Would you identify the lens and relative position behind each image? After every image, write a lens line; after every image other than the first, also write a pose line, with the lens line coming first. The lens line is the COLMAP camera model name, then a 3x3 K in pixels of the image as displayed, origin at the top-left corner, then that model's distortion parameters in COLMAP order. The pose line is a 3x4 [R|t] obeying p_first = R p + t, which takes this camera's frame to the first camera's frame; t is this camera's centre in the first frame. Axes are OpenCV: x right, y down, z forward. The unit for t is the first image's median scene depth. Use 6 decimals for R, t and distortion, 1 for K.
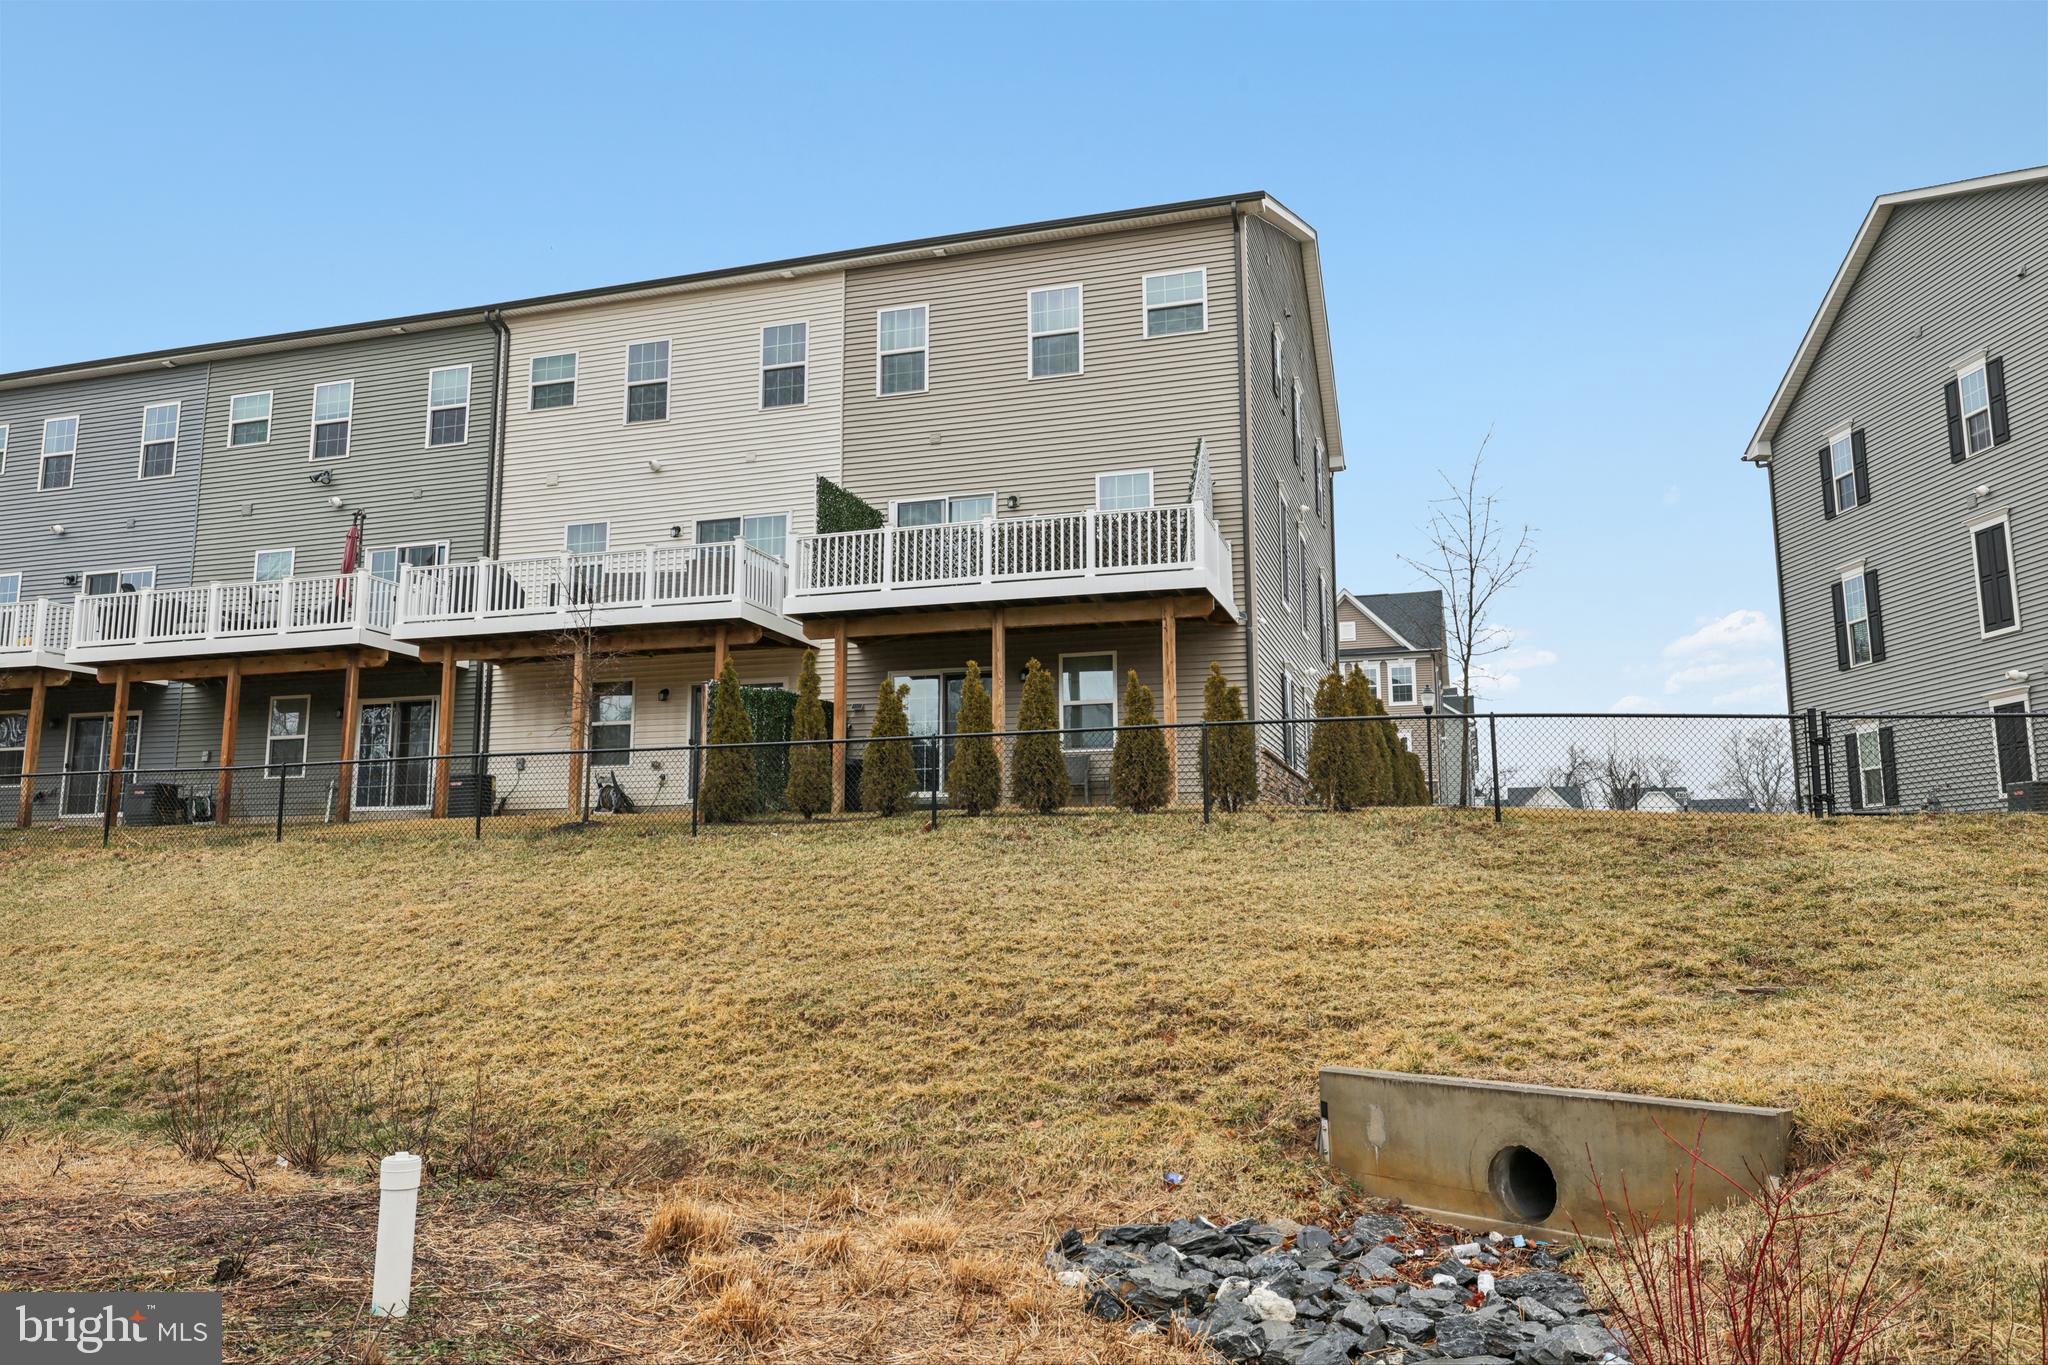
lens RADIAL K [[1504.1, 0, 1017.2], [0, 1504.1, 681.0], [0, 0, 1]] dist [0.001082, 0.002808]
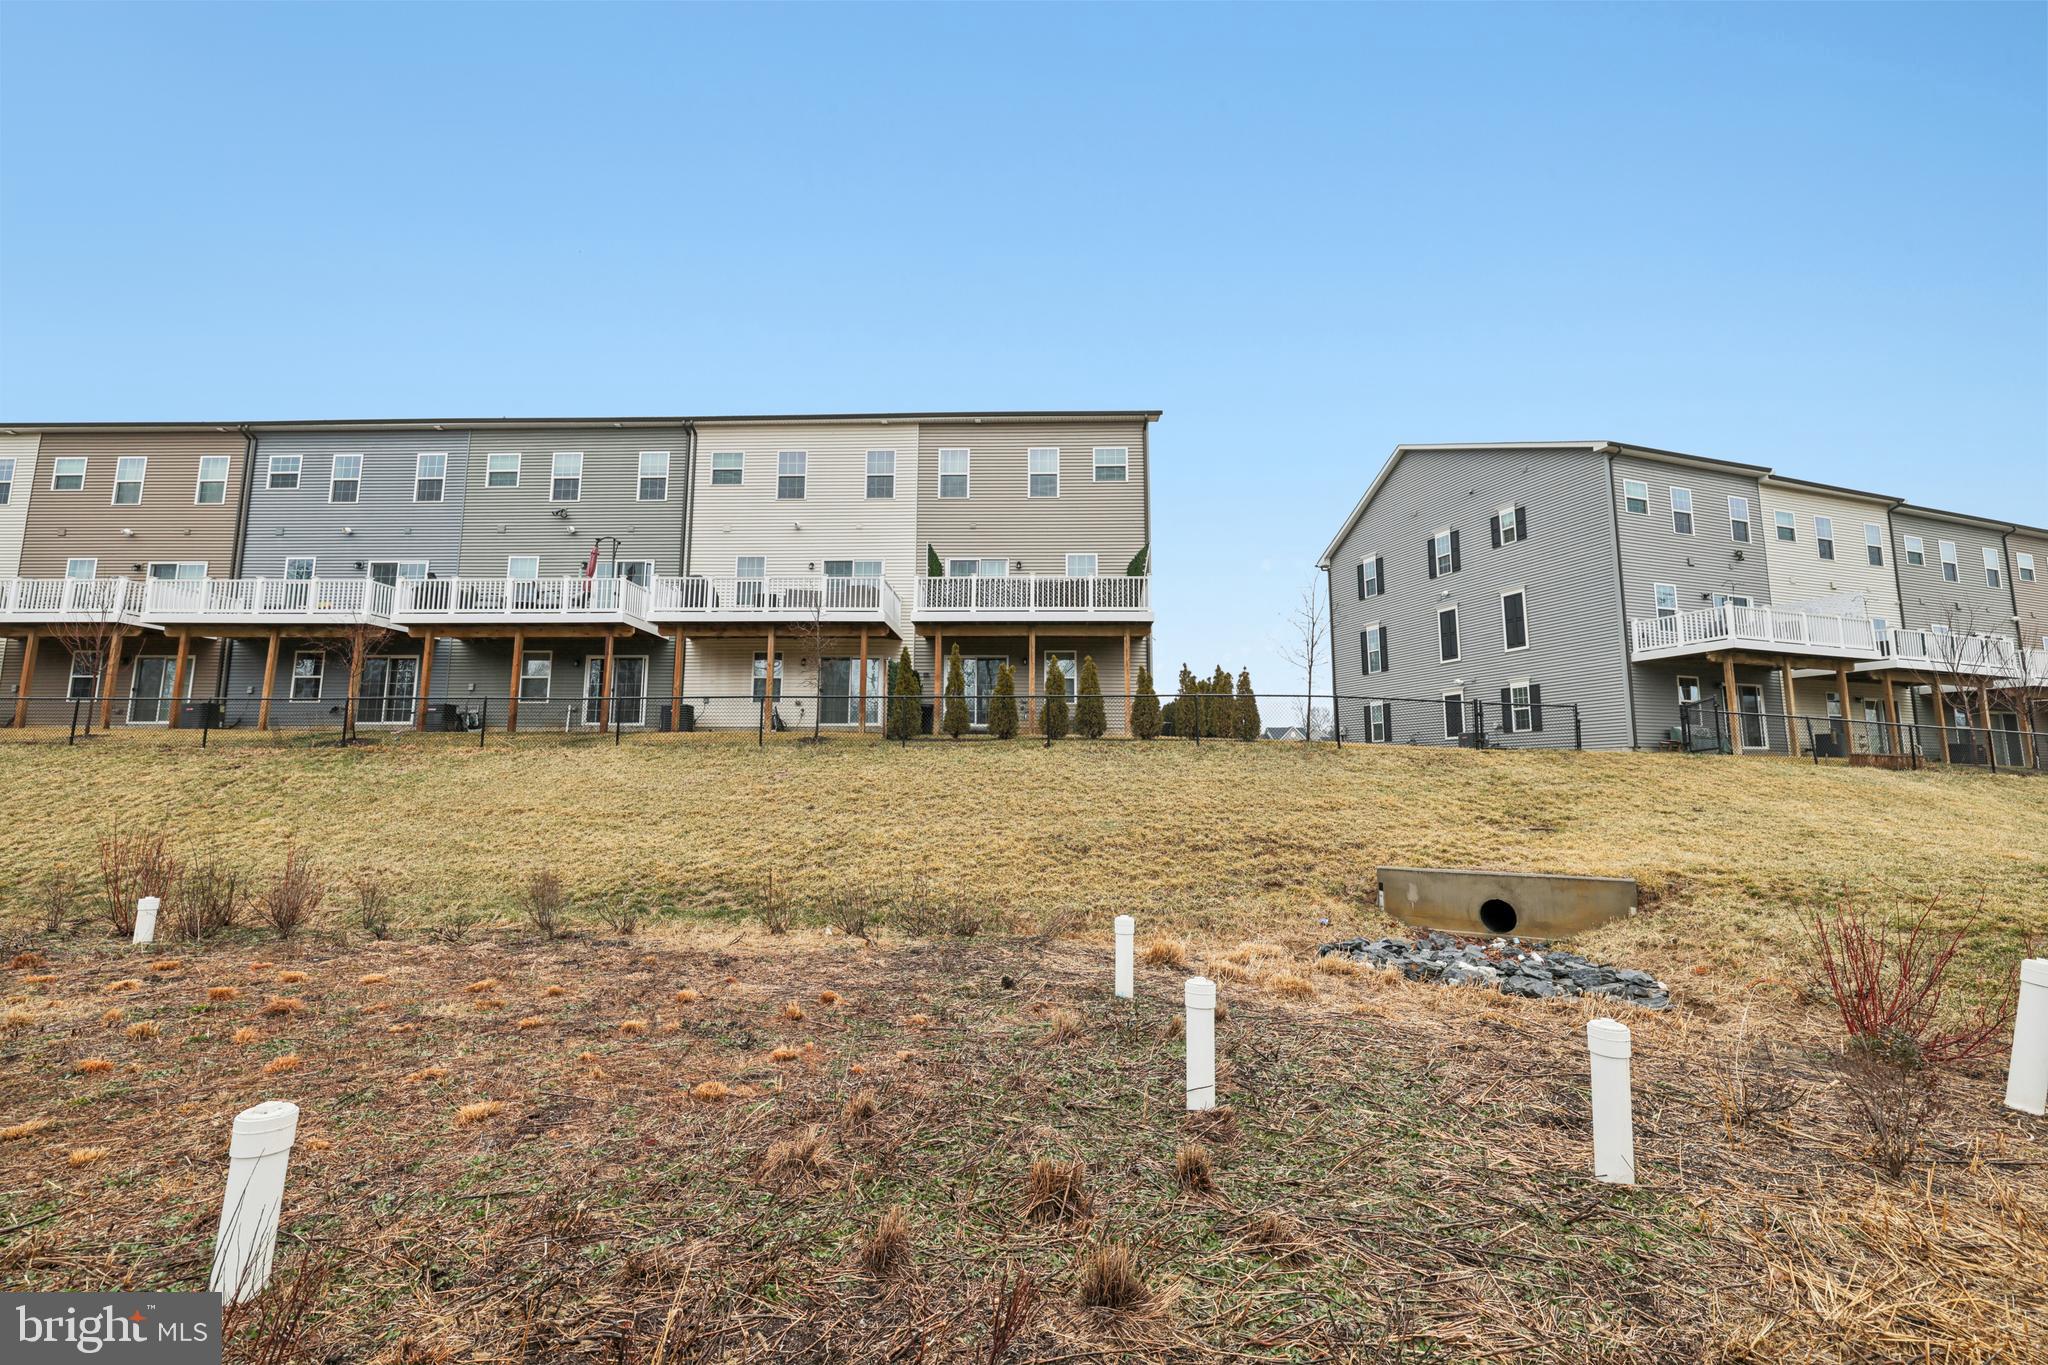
lens RADIAL K [[865.7, 0, 1026.5], [0, 865.7, 681.7], [0, 0, 1]] dist [0.001492, -0.000909]
pose [[0.962149, 0.039266, 0.269680, -0.252061], [-0.046950, 0.998653, 0.022100, -0.002270], [-0.268449, -0.033925, 0.962696, -0.010791]]
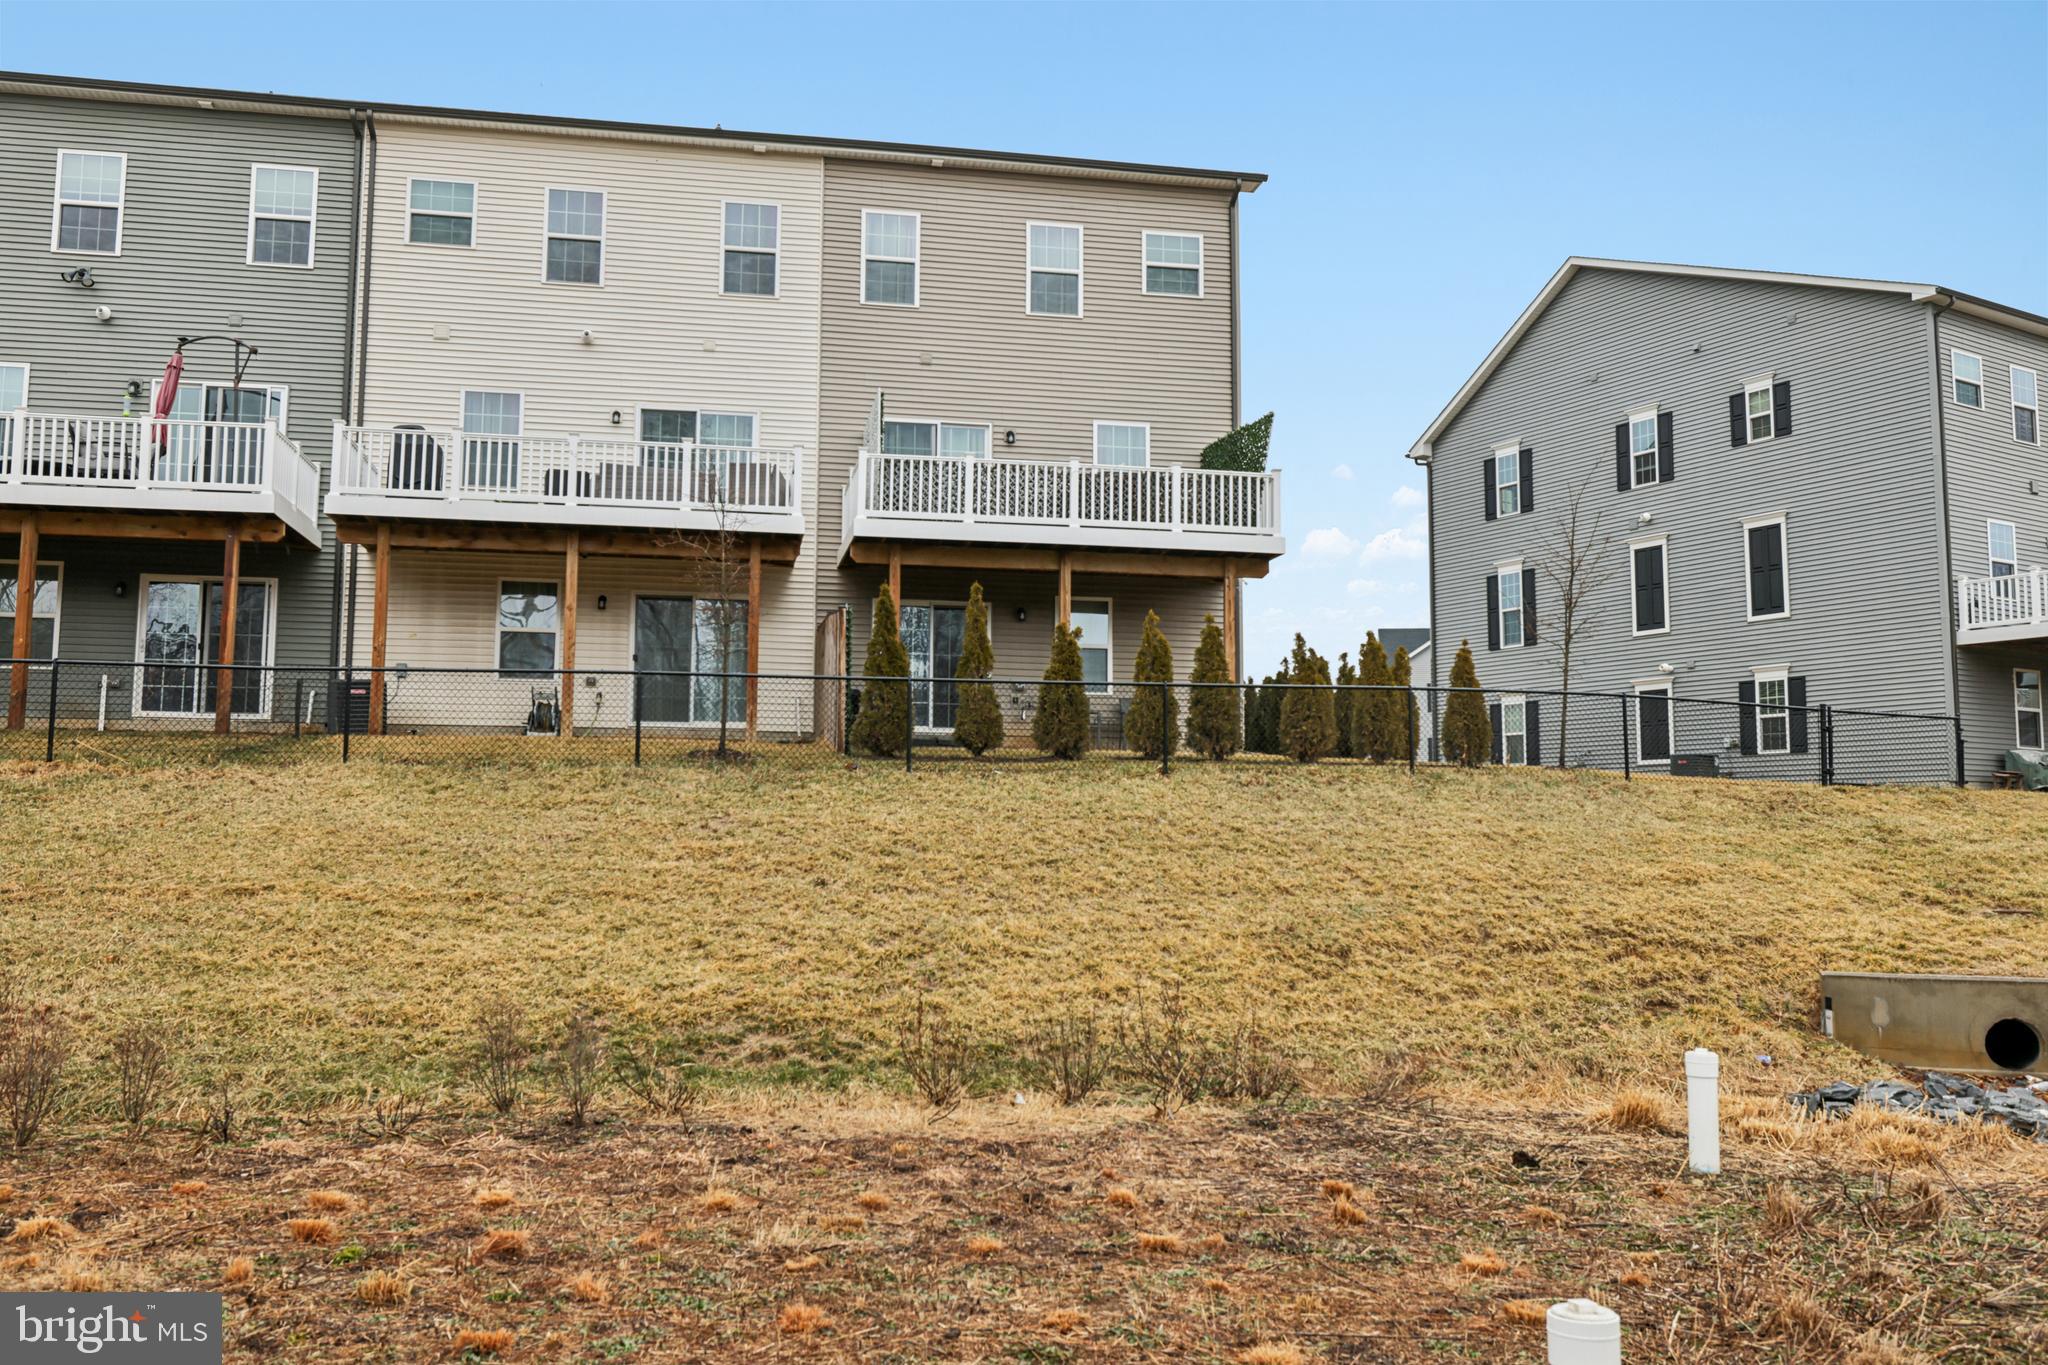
lens RADIAL K [[1664.7, 0, 1027.2], [0, 1664.7, 689.4], [0, 0, 1]] dist [0.006237, -0.007540]
pose [[0.880157, 0.051181, 0.471916, -0.467519], [-0.078722, 0.996142, 0.038786, 0.002150], [-0.468110, -0.071288, 0.880790, 0.019601]]
